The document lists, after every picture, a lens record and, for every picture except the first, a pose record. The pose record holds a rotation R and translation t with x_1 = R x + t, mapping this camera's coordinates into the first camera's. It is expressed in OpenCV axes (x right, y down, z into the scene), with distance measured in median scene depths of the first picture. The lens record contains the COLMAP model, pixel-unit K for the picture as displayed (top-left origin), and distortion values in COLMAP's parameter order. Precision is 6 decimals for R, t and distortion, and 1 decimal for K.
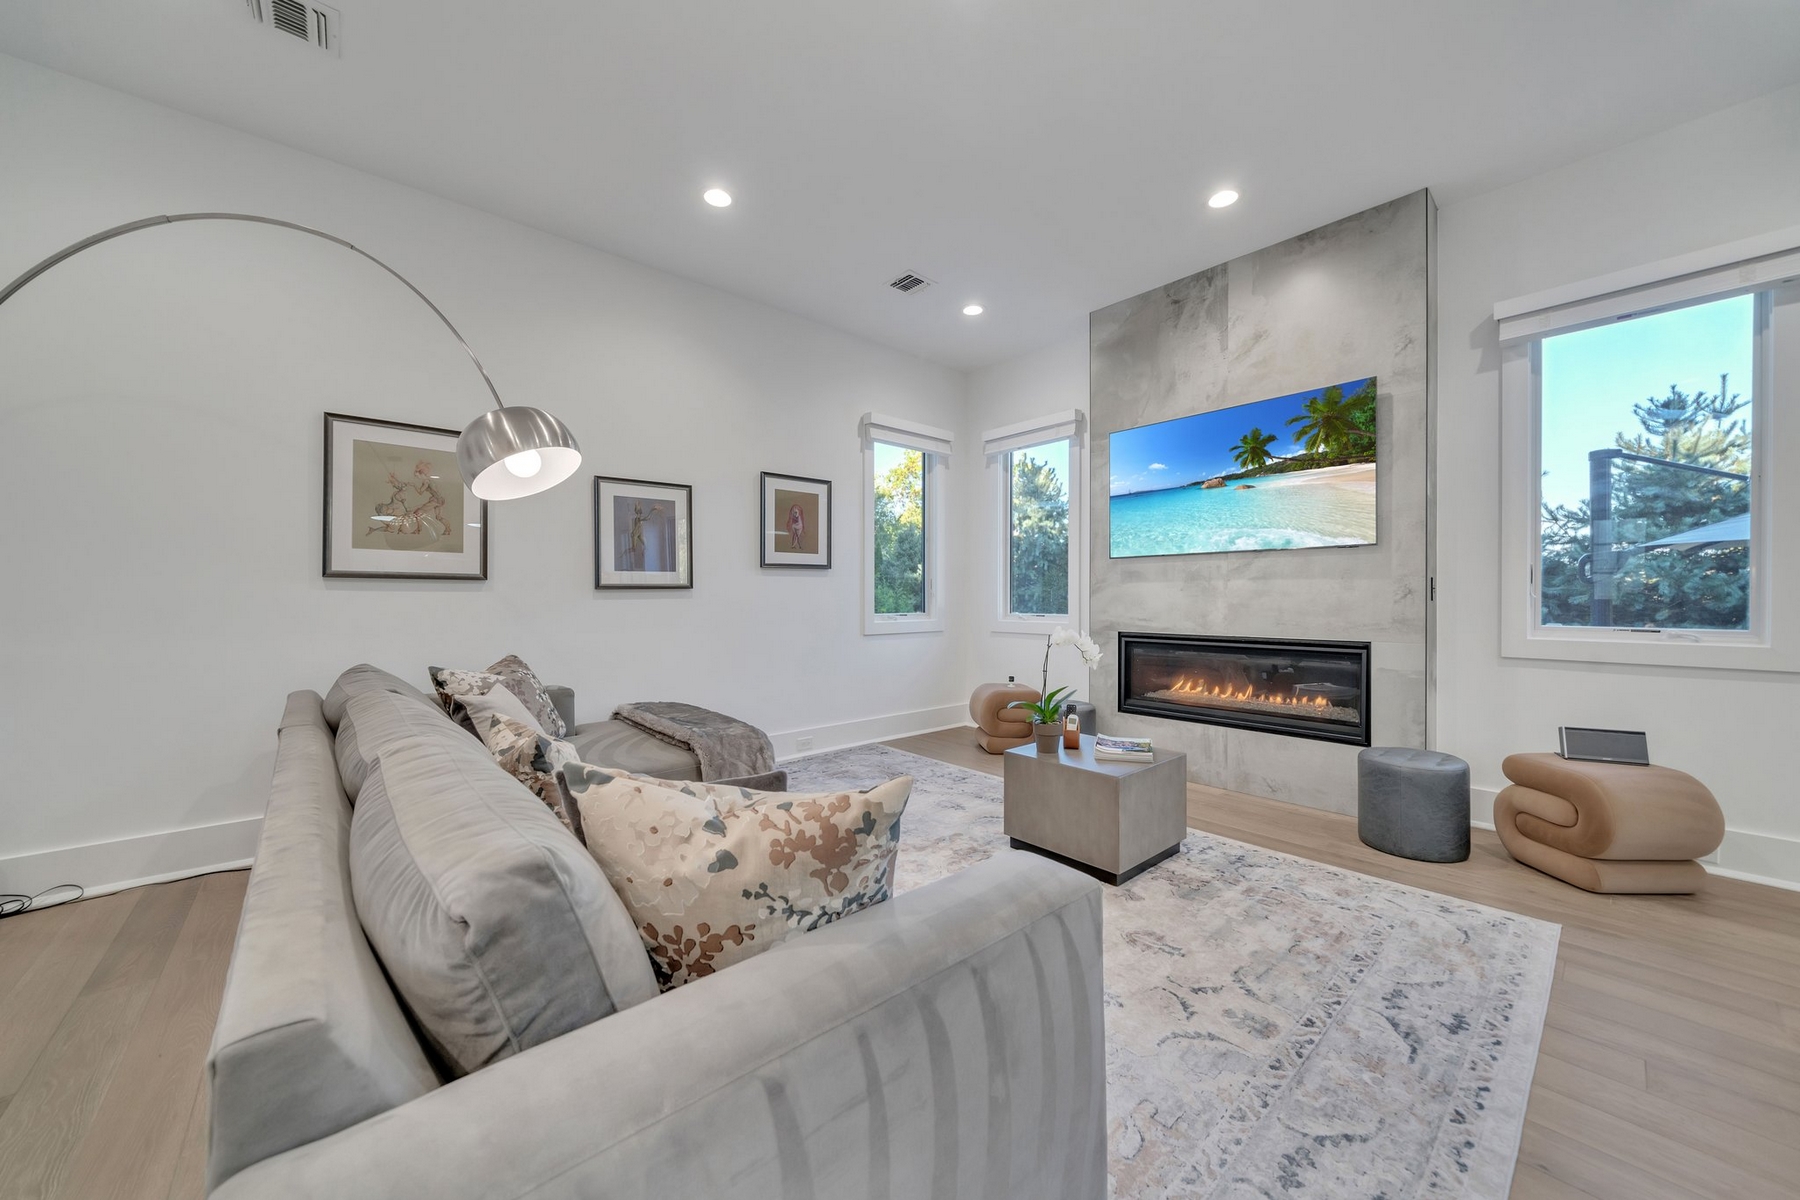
lens RADIAL K [[628.9, 0, 888.9], [0, 628.9, 598.8], [0, 0, 1]] dist [0.000871, -0.000026]
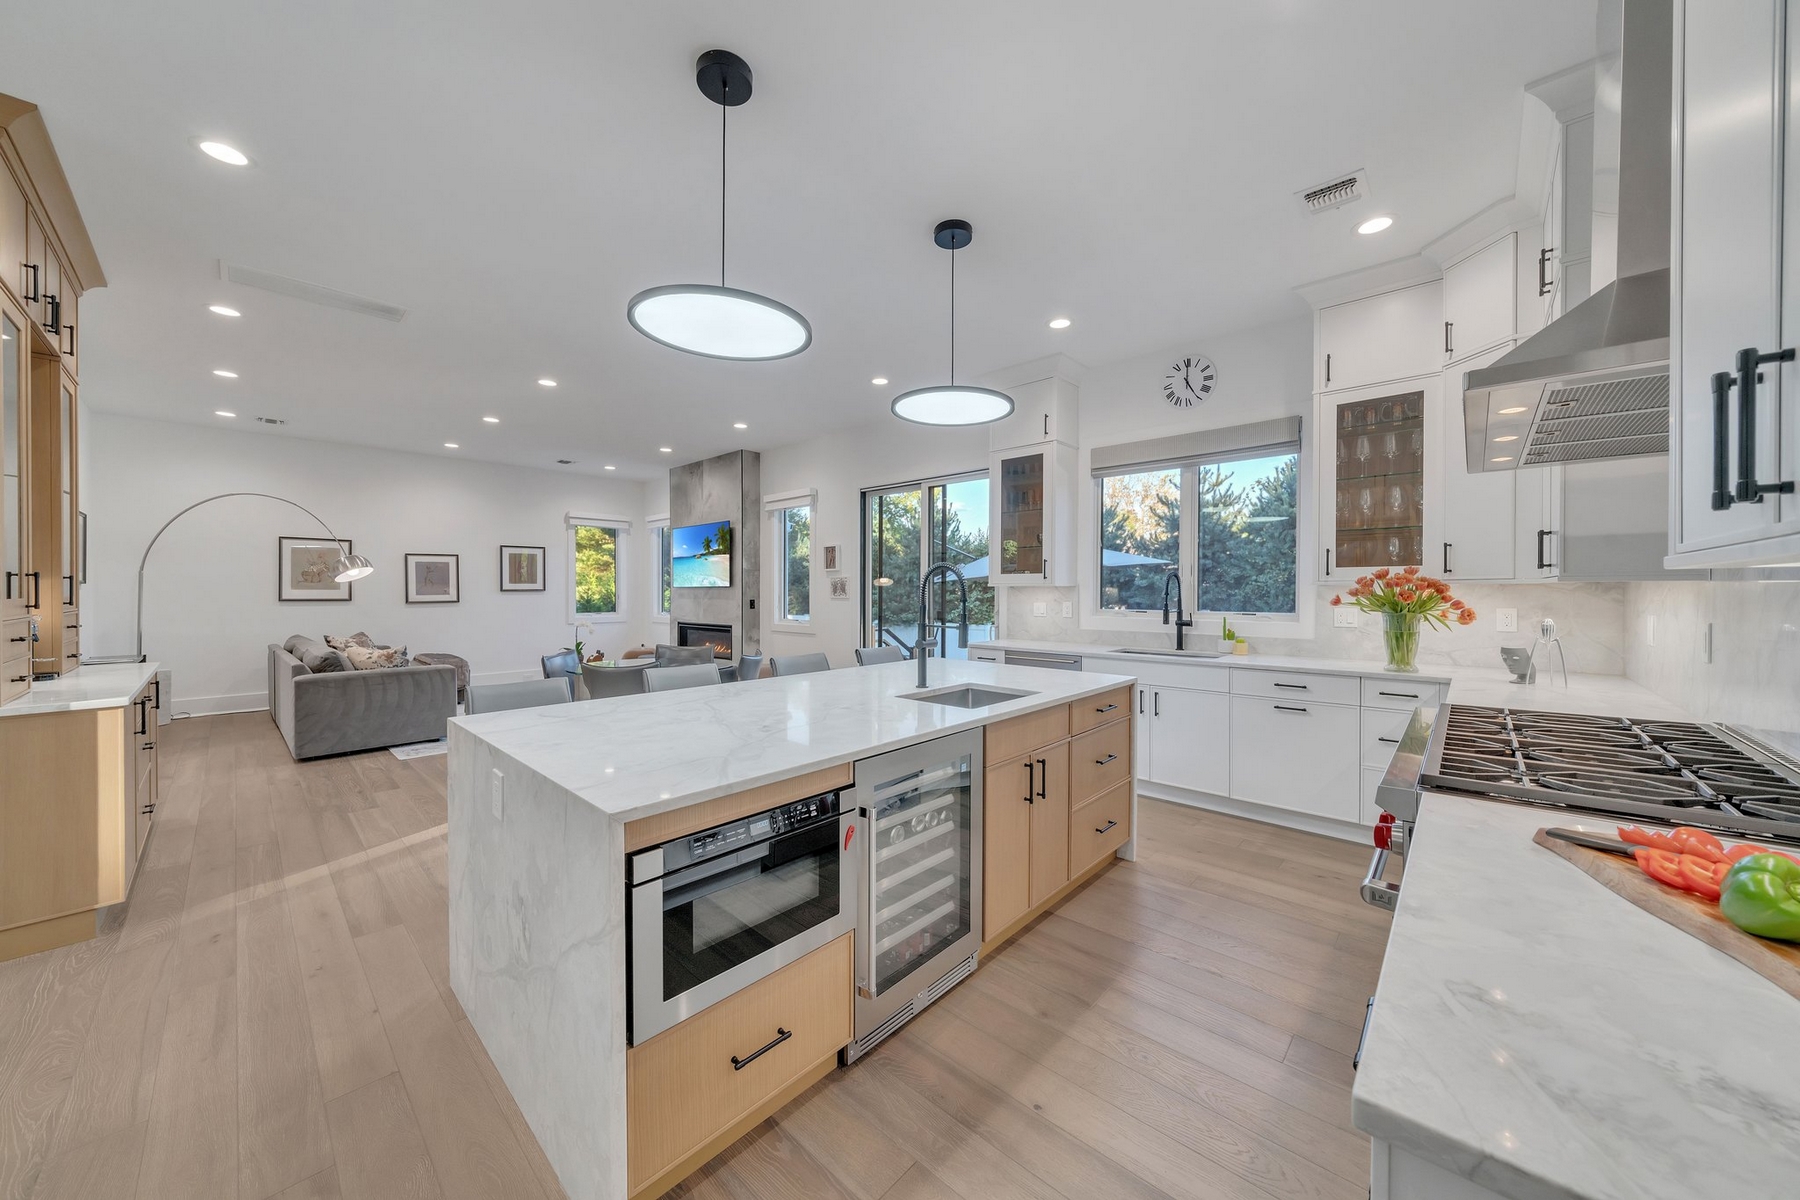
lens RADIAL K [[628.9, 0, 908.8], [0, 628.9, 597.2], [0, 0, 1]] dist [0.000871, -0.000026]
pose [[0.994577, -0.000577, 0.104003, 1.133482], [-0.000535, 0.999943, 0.010668, -0.067082], [-0.104003, -0.010666, 0.994520, -1.486418]]
